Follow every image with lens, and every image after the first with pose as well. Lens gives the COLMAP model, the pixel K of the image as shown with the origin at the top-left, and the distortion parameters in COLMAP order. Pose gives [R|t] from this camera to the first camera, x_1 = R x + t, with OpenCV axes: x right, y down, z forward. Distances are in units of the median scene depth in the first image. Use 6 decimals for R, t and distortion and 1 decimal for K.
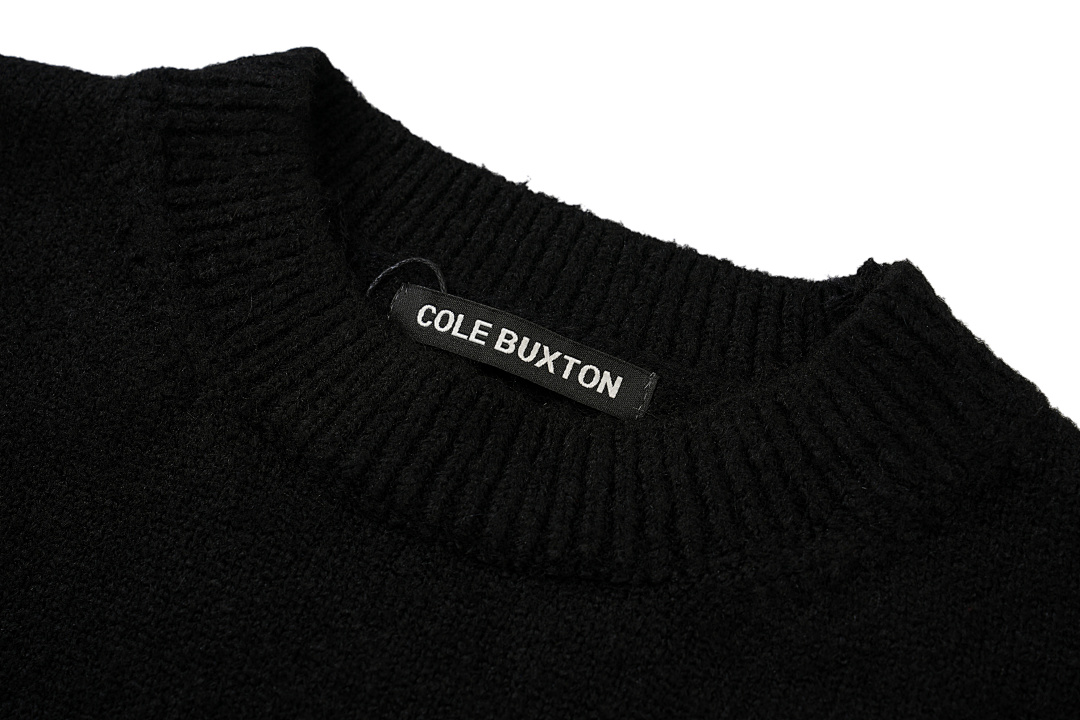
lens RADIAL K [[1719.3, 0, 540.0], [0, 1719.3, 357.3], [0, 0, 1]] dist [0.027457, 0.000000]
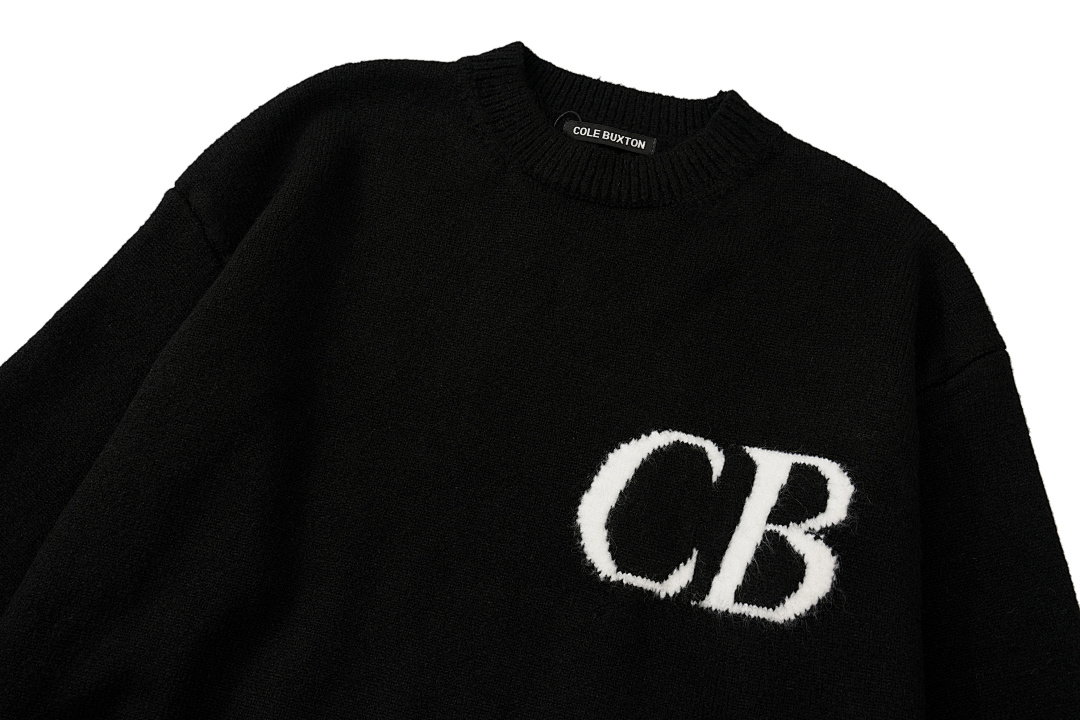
lens RADIAL K [[1719.3, 0, 540.5], [0, 1719.3, 356.7], [0, 0, 1]] dist [0.027457, 0.000000]
pose [[0.986968, -0.153027, 0.049775, -0.340965], [0.144712, 0.979323, 0.141369, -0.071785], [-0.070379, -0.132324, 0.988705, -2.019039]]
